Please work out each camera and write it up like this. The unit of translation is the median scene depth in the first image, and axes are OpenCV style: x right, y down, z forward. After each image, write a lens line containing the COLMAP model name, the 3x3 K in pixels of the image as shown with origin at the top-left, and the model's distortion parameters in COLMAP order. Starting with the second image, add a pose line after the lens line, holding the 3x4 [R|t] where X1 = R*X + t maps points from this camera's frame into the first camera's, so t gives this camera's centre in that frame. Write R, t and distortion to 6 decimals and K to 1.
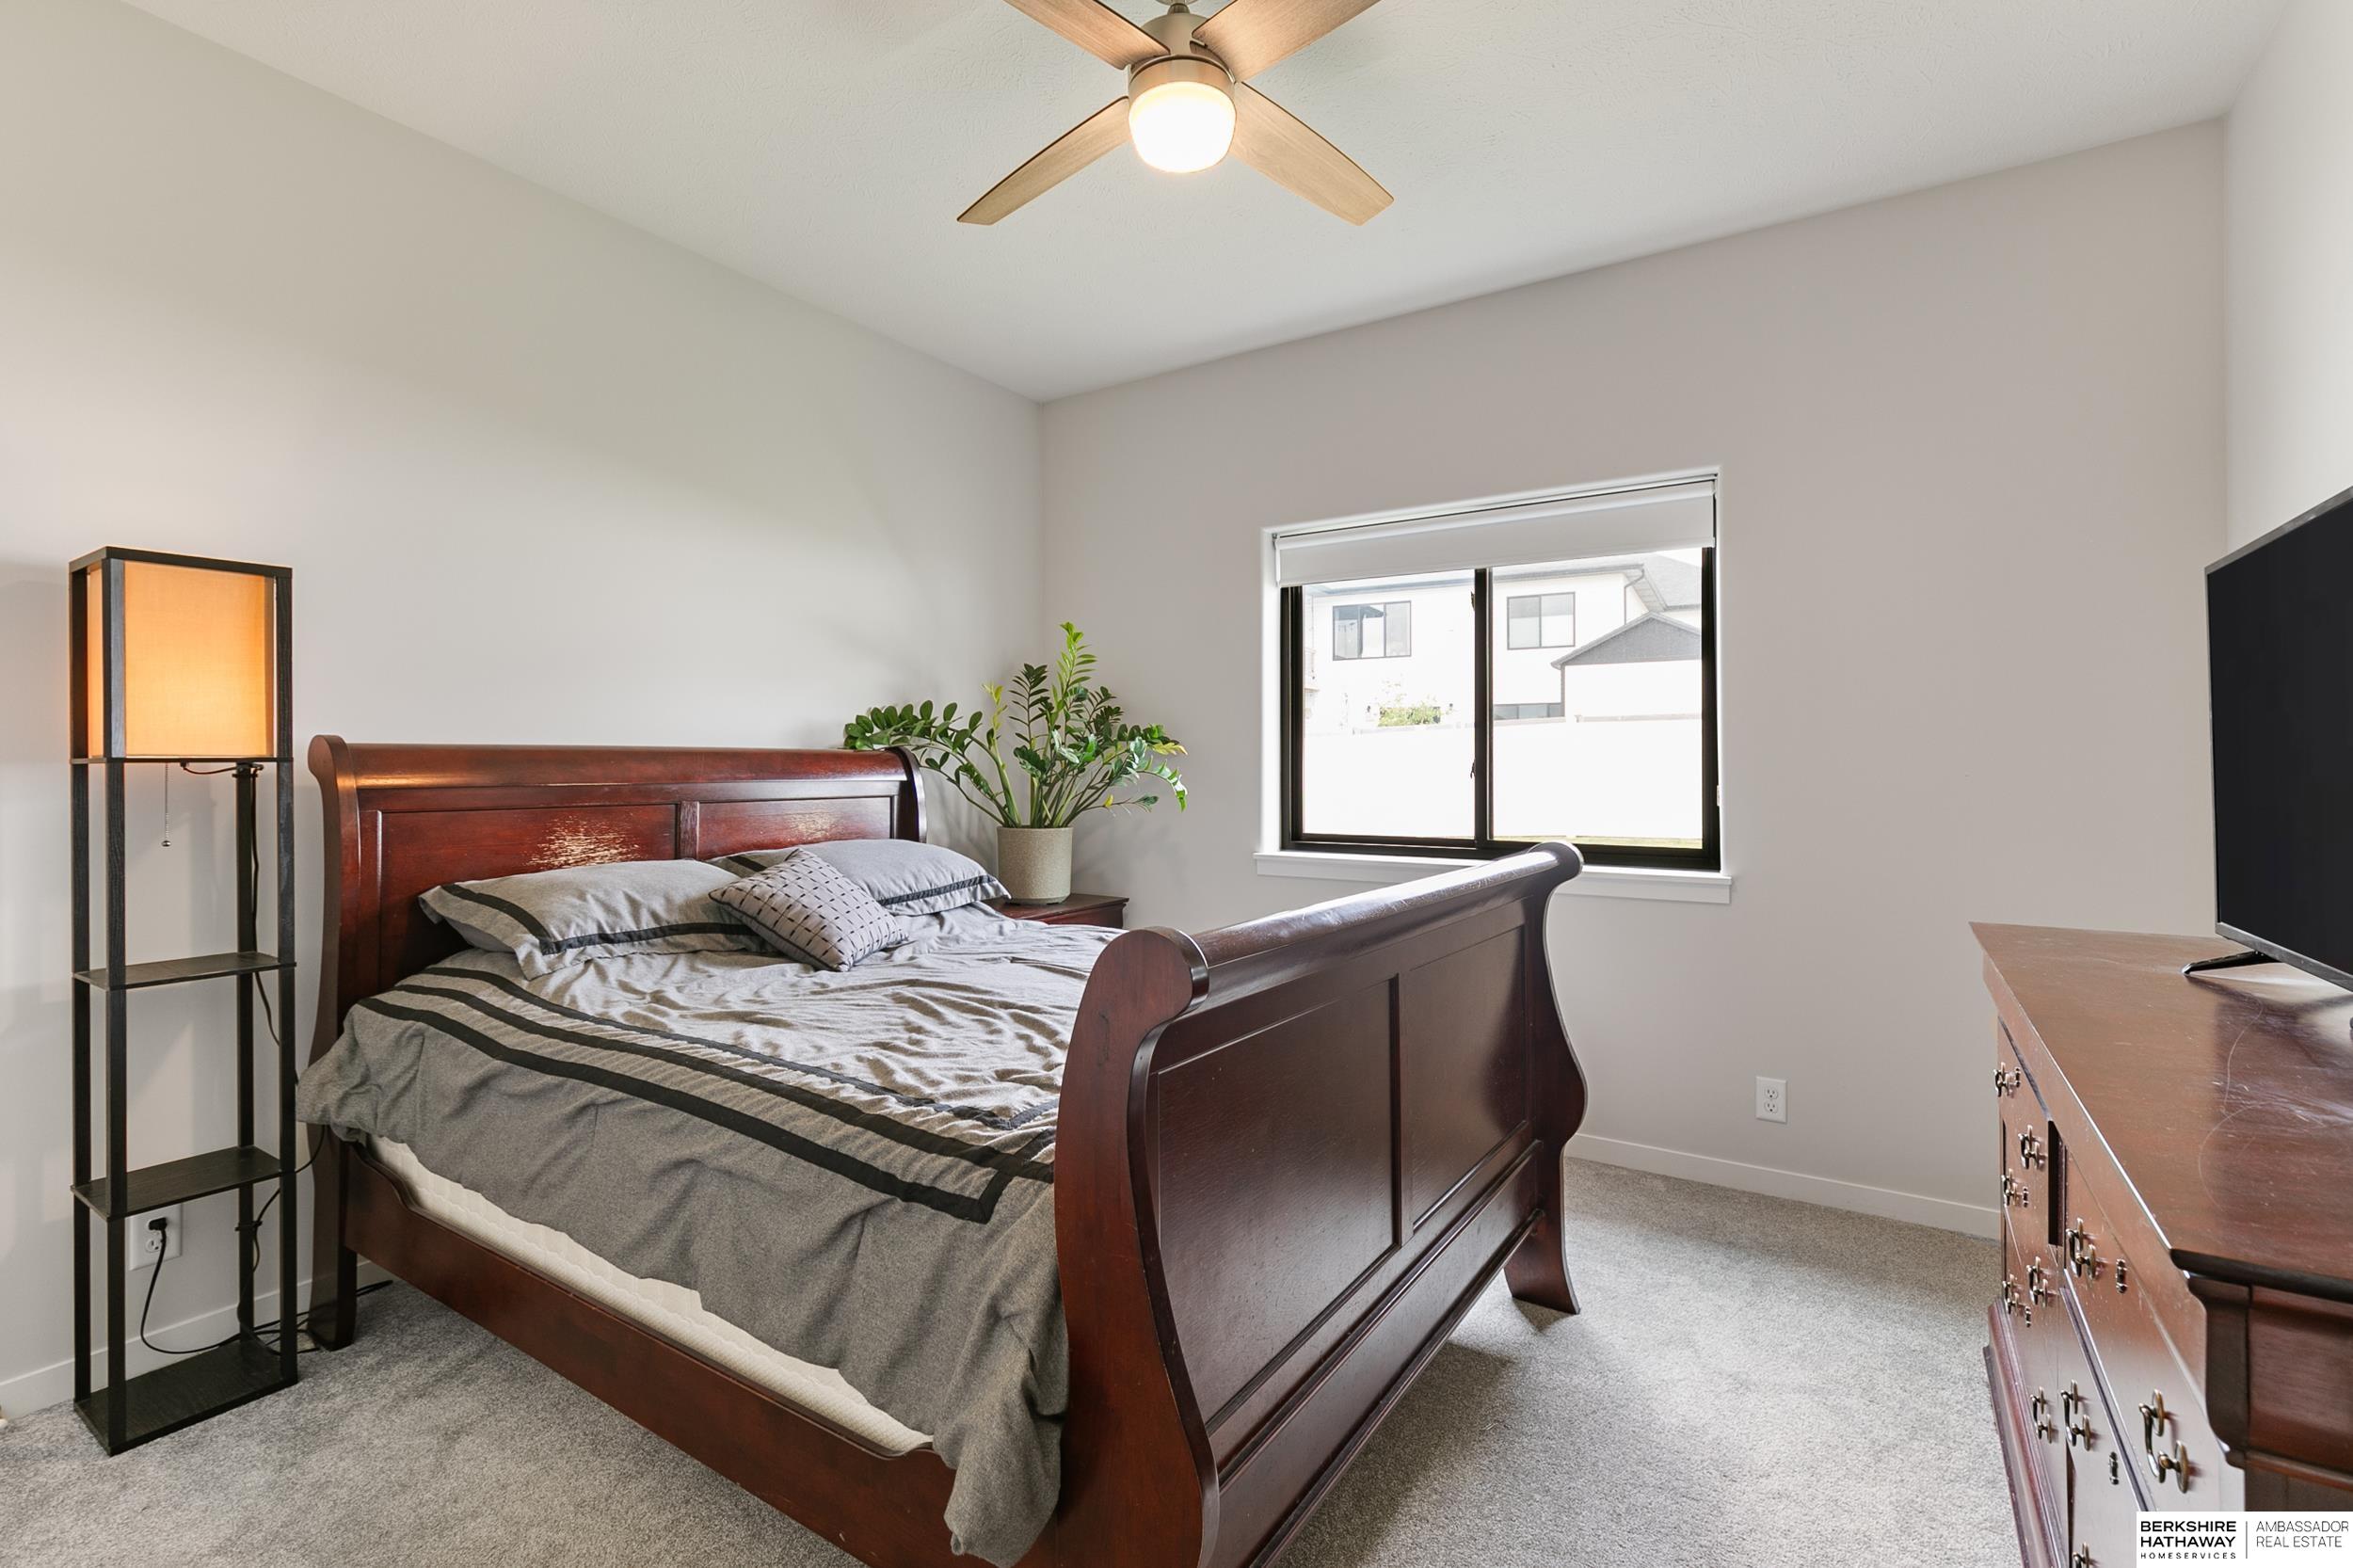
lens RADIAL K [[1081.7, 0, 1176.5], [0, 1081.7, 770.1], [0, 0, 1]] dist [0.019564, 0.000009]
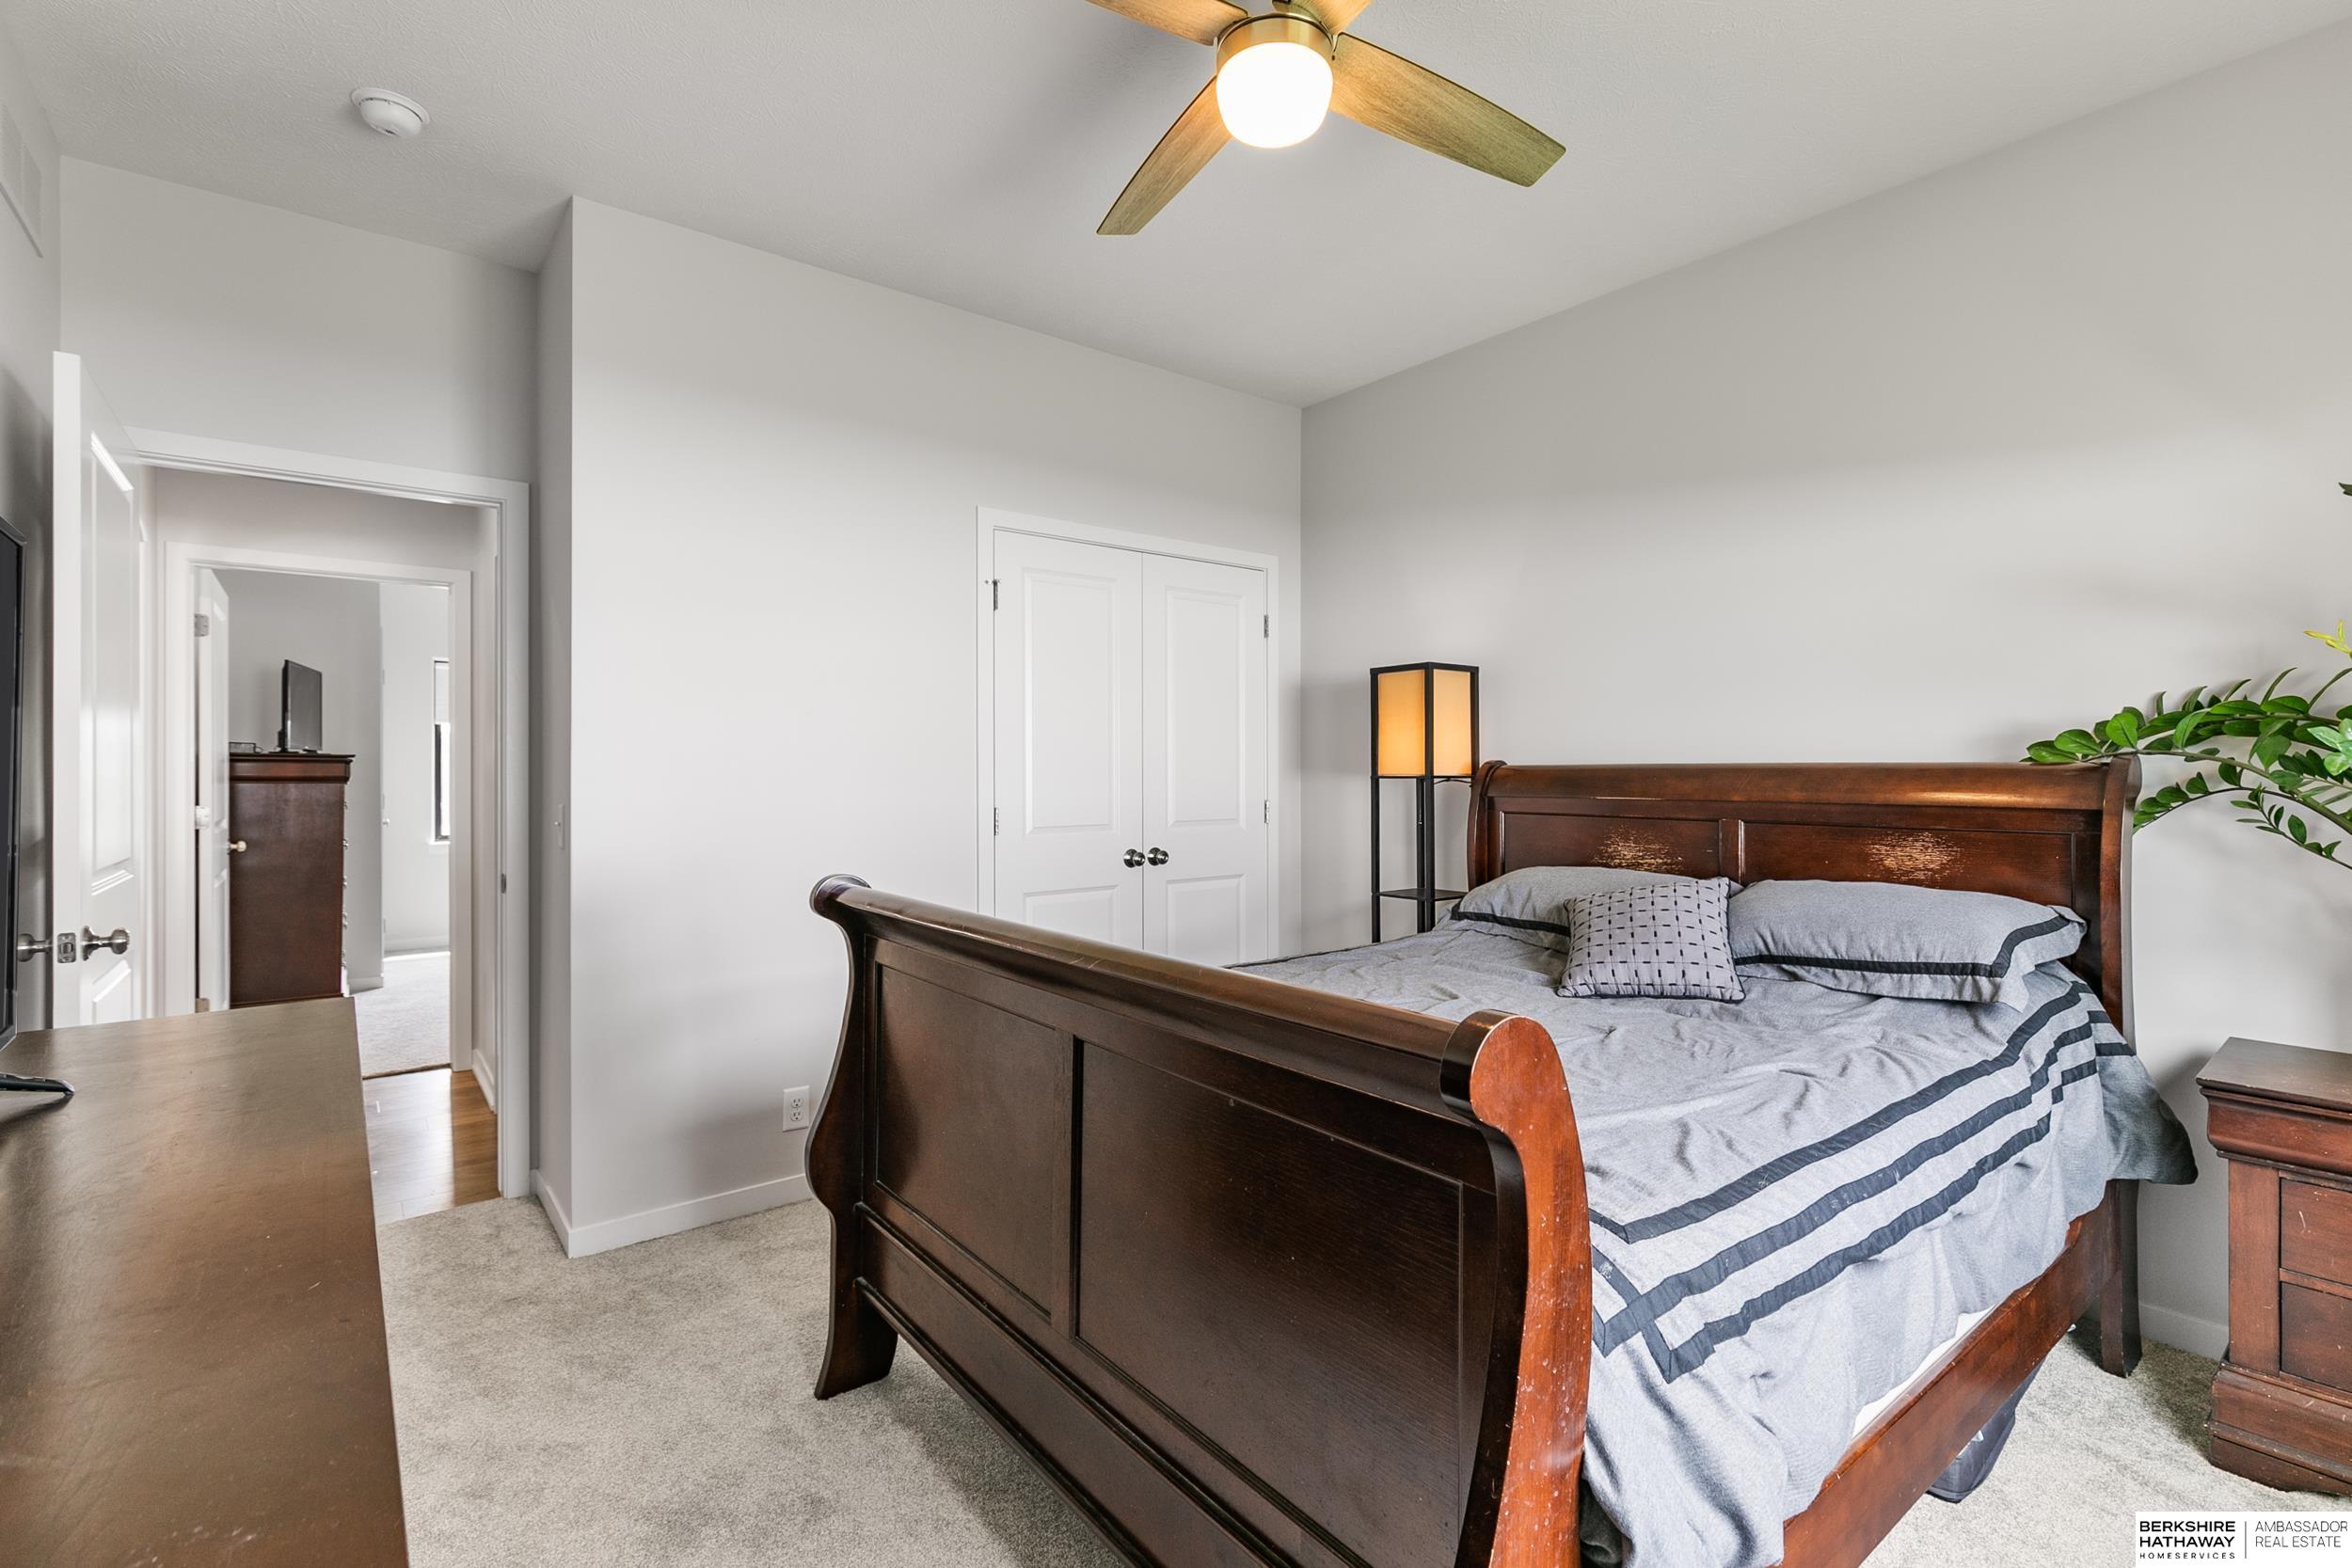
lens RADIAL K [[1081.2, 0, 1179.7], [0, 1081.2, 773.0], [0, 0, 1]] dist [0.019564, 0.000009]
pose [[-0.329800, 0.001363, -0.944050, 0.692340], [-0.008051, 0.999959, 0.004256, -0.014592], [0.944017, 0.009004, -0.329775, 0.935017]]
